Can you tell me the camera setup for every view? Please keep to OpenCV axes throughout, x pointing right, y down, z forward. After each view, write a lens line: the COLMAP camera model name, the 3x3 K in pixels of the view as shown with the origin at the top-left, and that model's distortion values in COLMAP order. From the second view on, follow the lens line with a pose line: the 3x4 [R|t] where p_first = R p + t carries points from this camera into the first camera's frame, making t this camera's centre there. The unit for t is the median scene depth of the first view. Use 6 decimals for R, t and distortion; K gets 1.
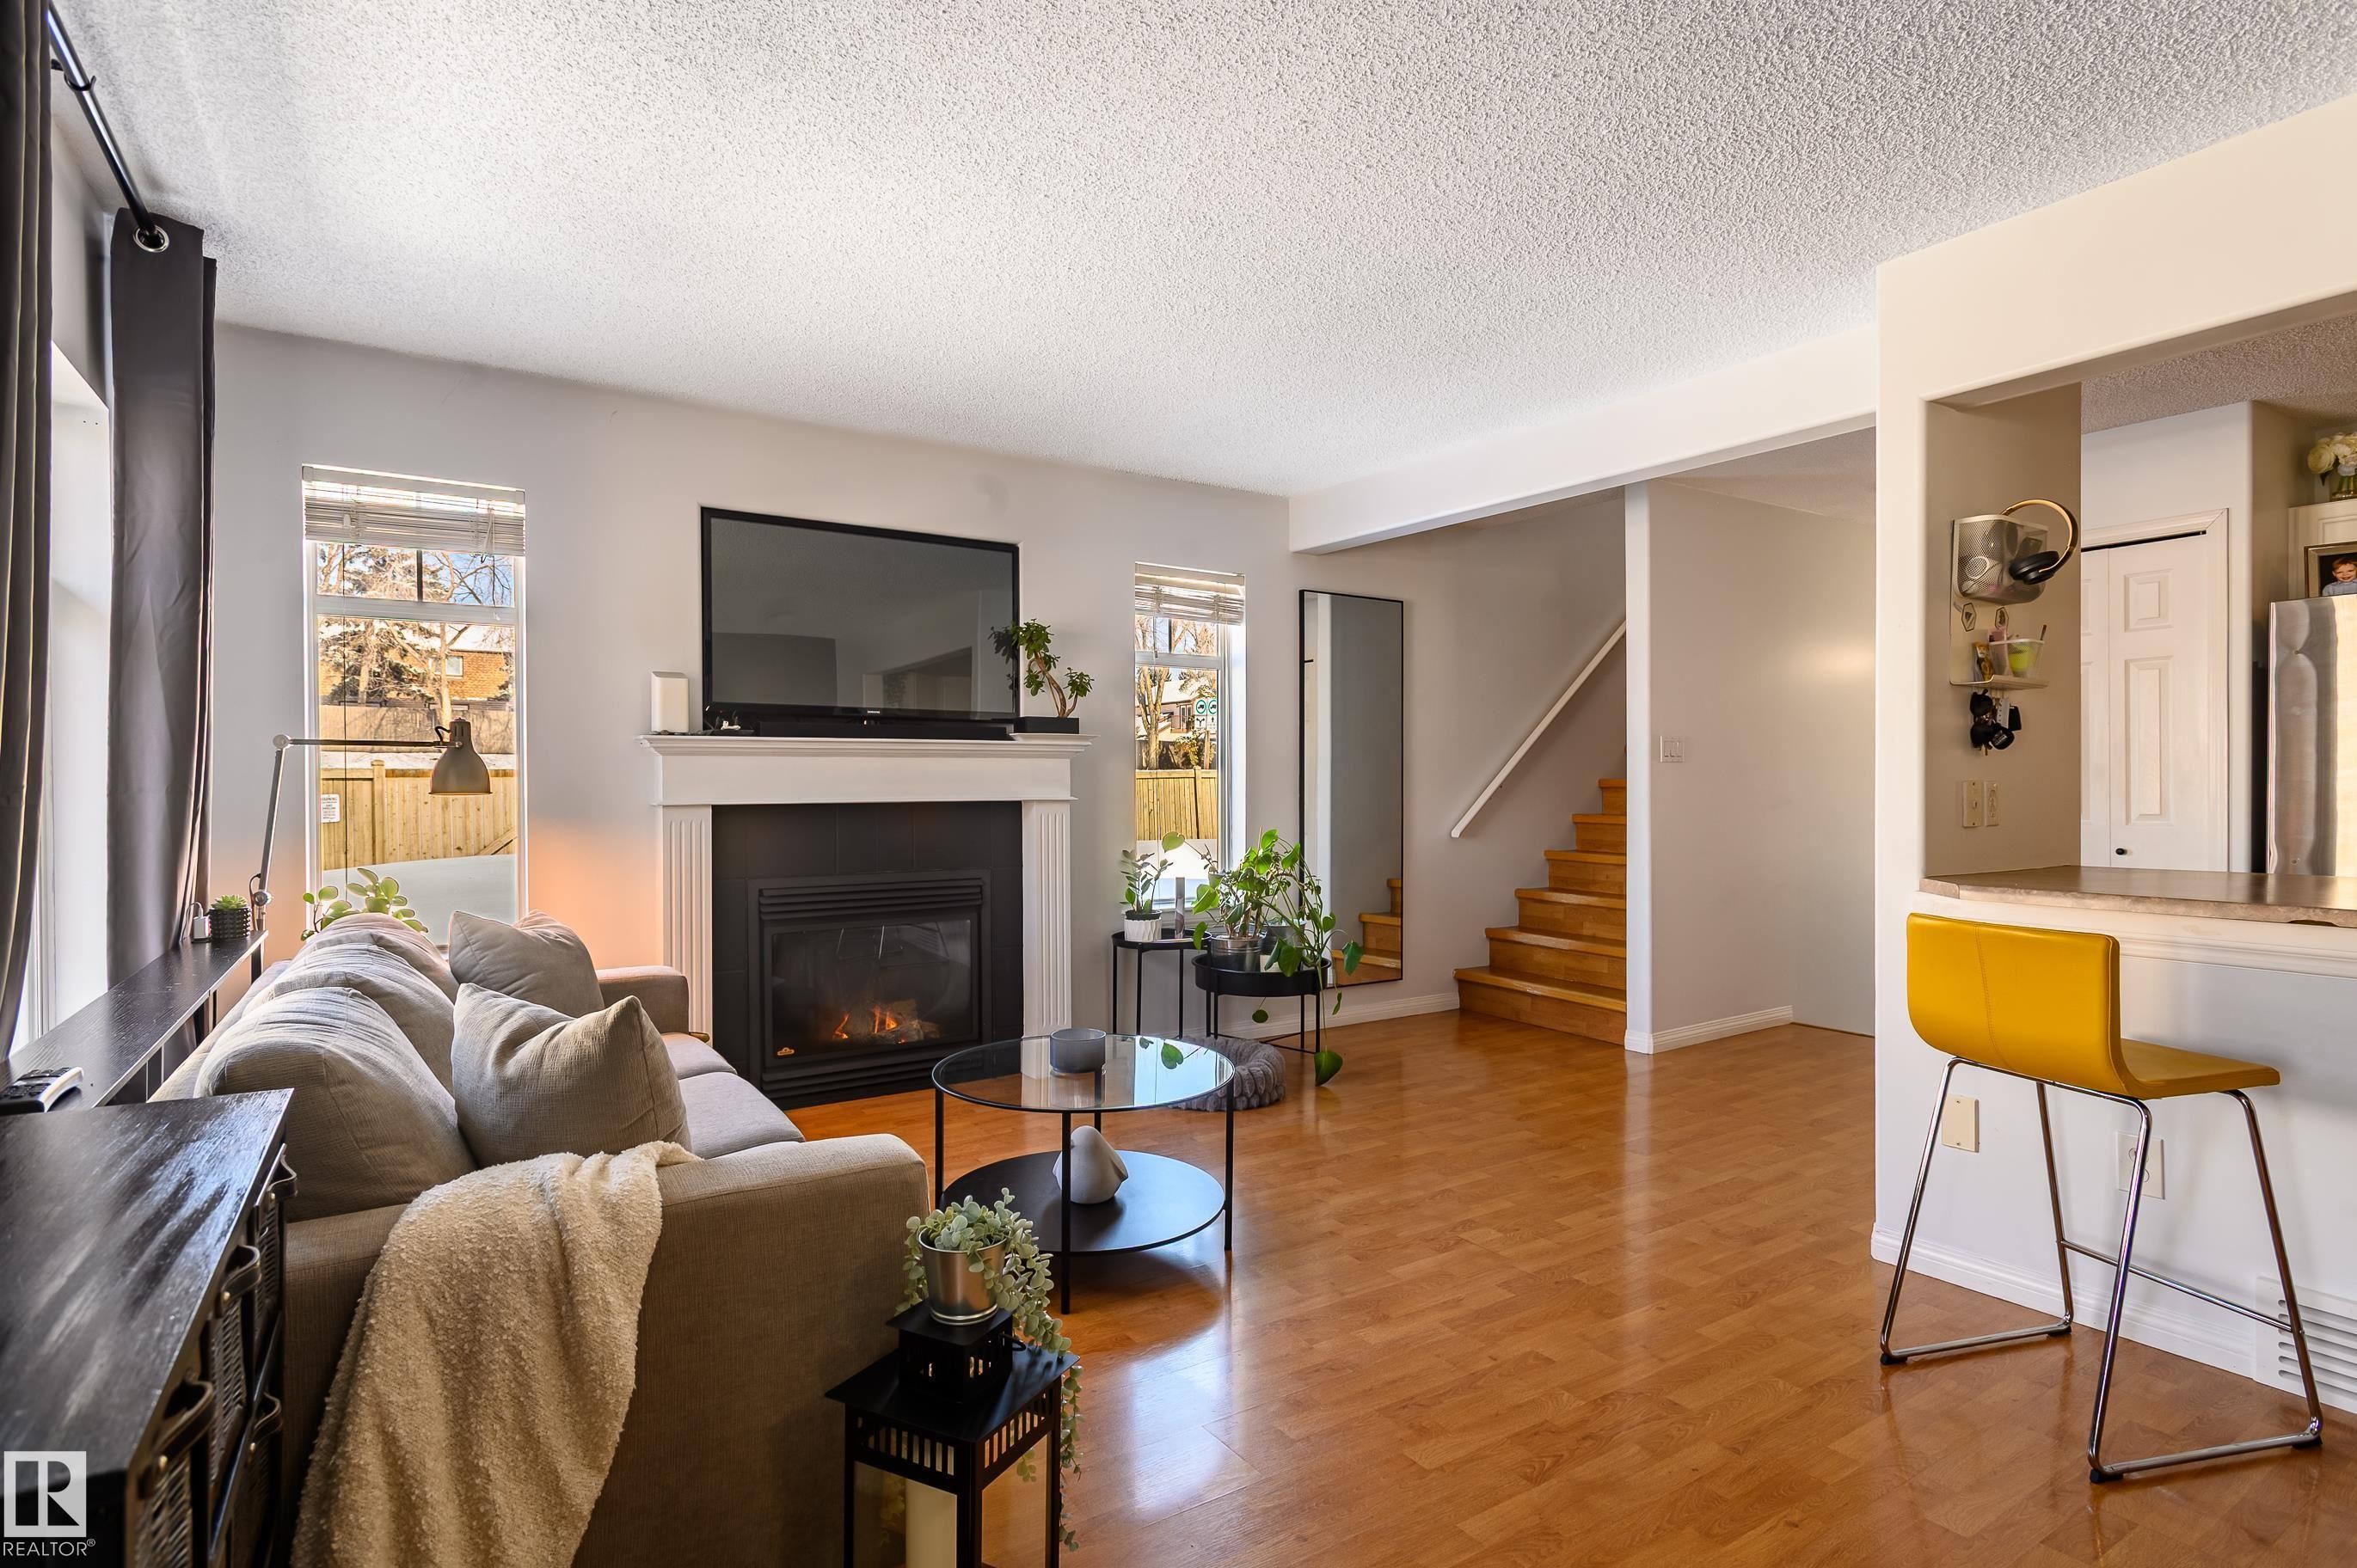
lens RADIAL K [[1185.9, 0, 1177.3], [0, 1185.9, 799.3], [0, 0, 1]] dist [0.004486, -0.000657]
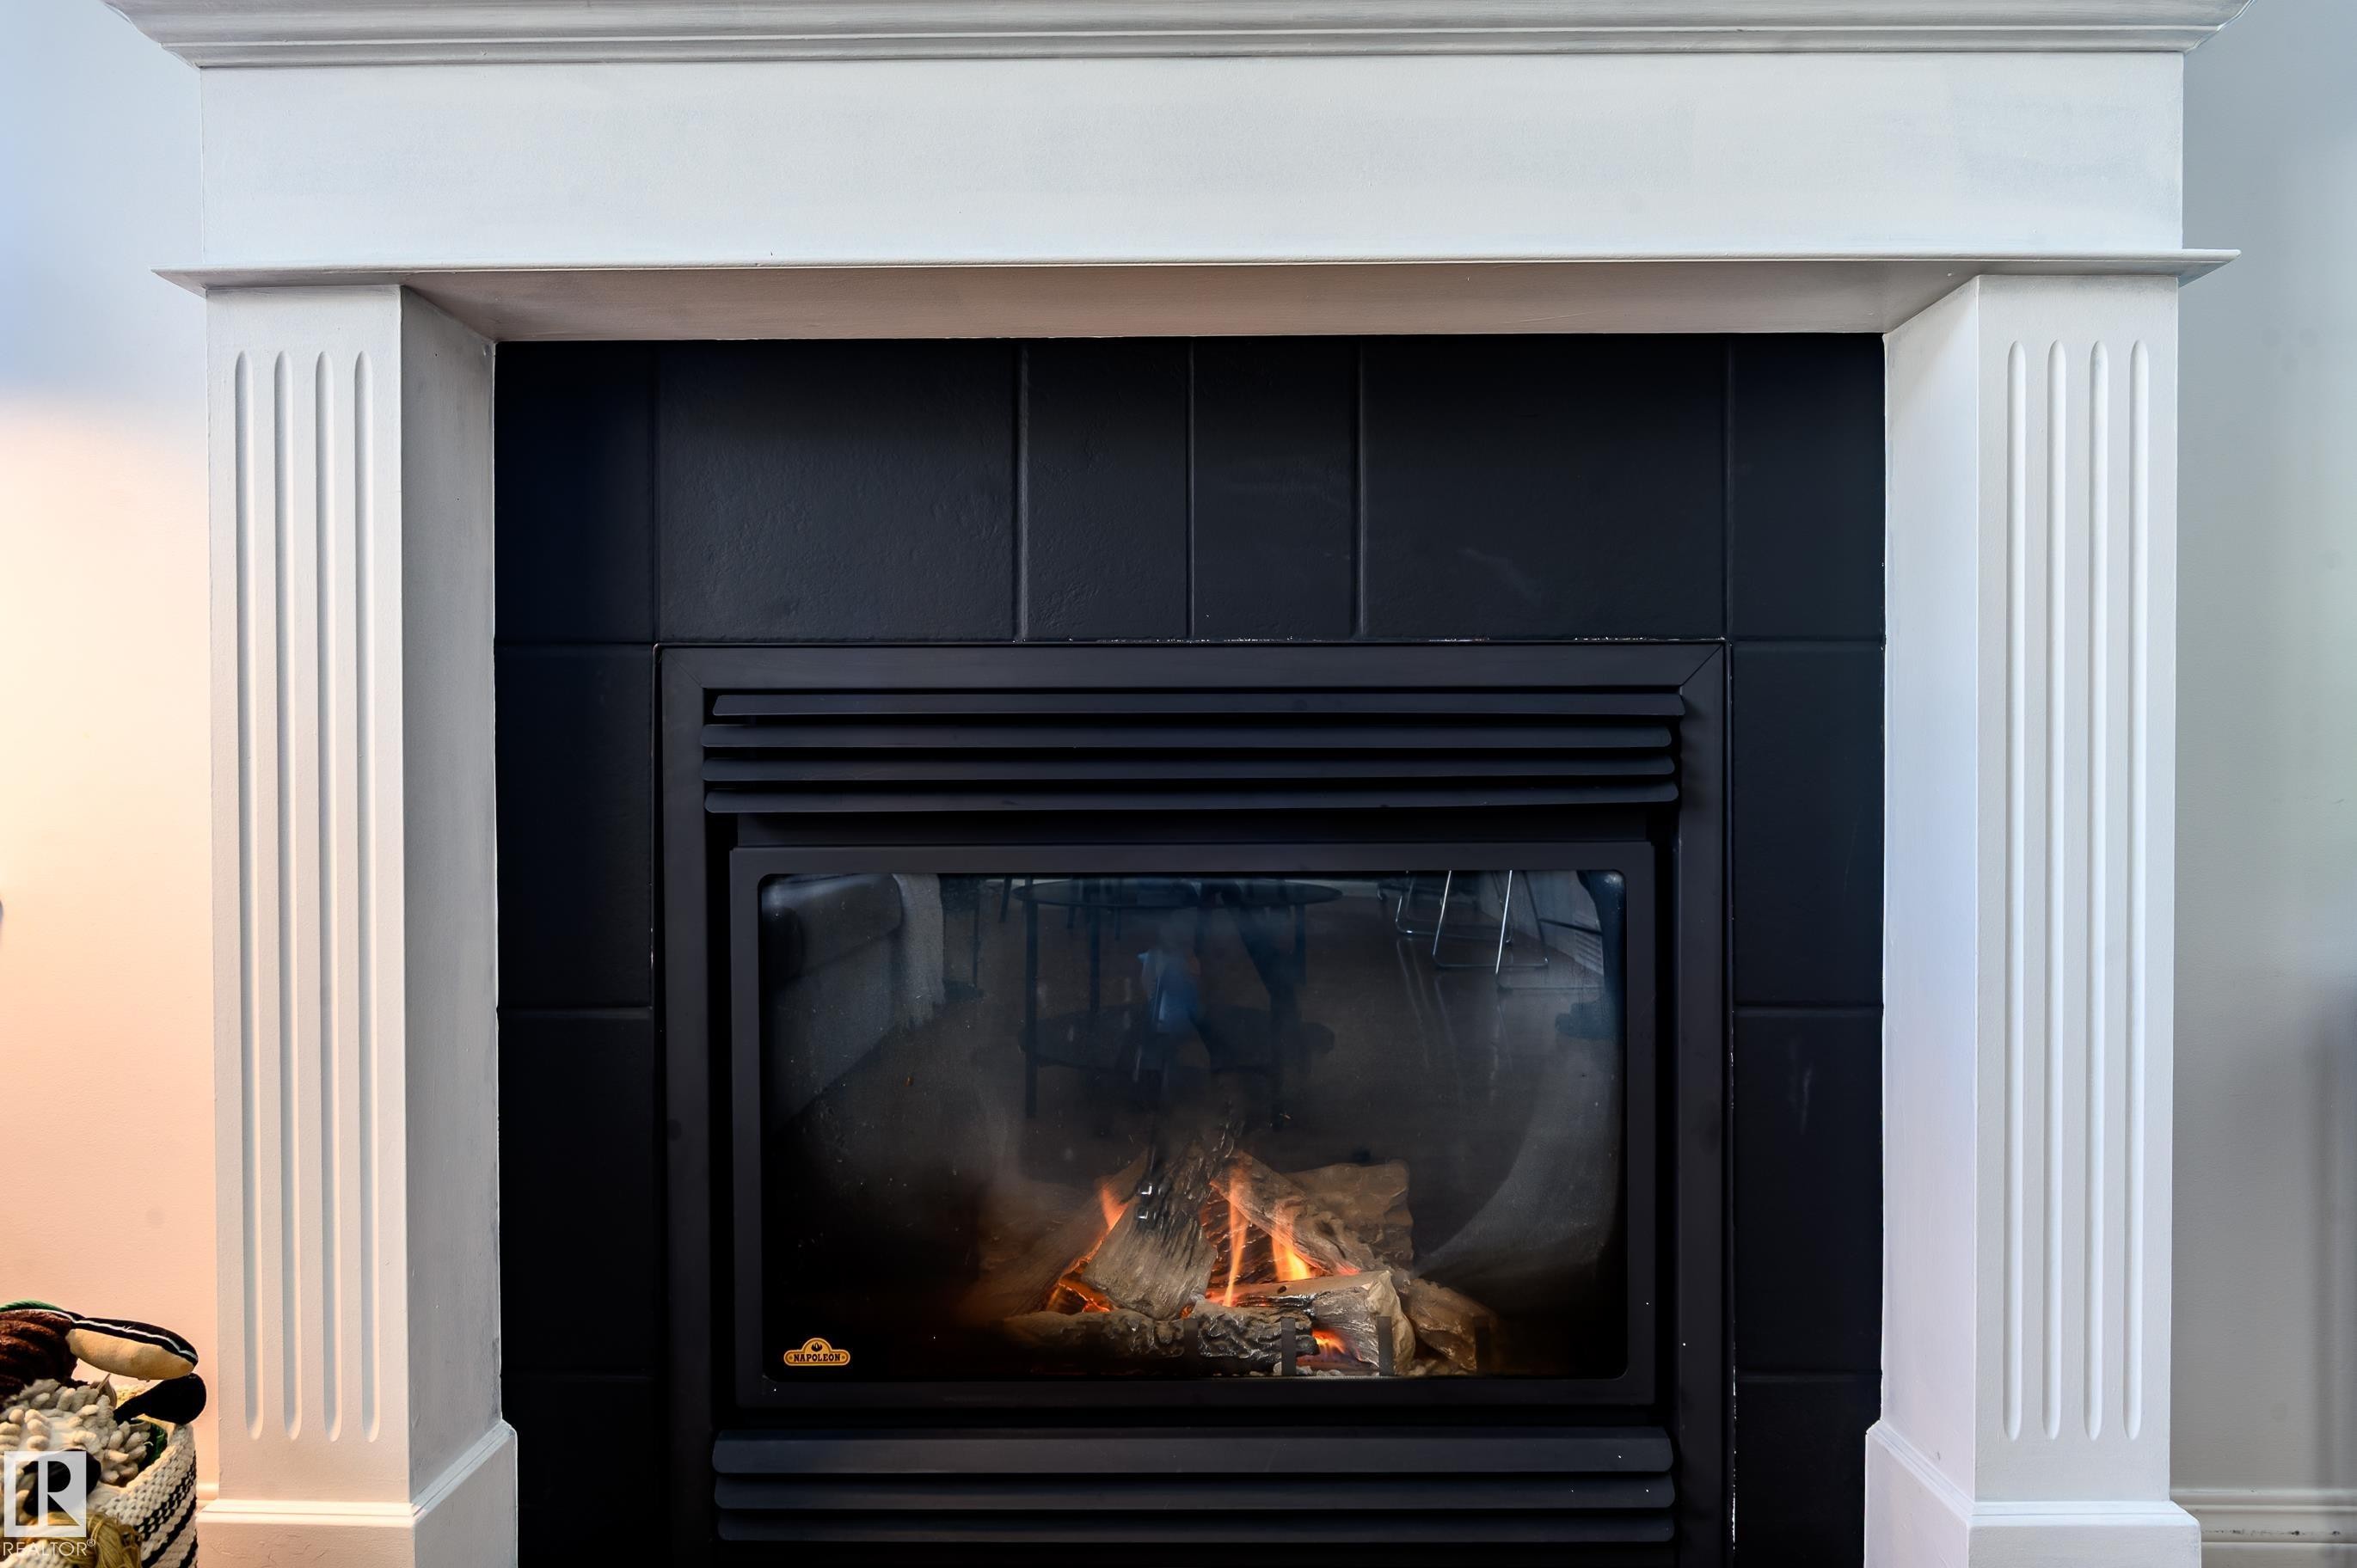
lens RADIAL K [[1185.9, 0, 1177.3], [0, 1185.9, 799.3], [0, 0, 1]] dist [0.004486, -0.000657]
pose [[0.839170, 0.011465, -0.543749, -0.121342], [-0.008352, 0.999932, 0.008194, 0.085510], [0.543806, -0.002334, 0.839208, 0.754070]]
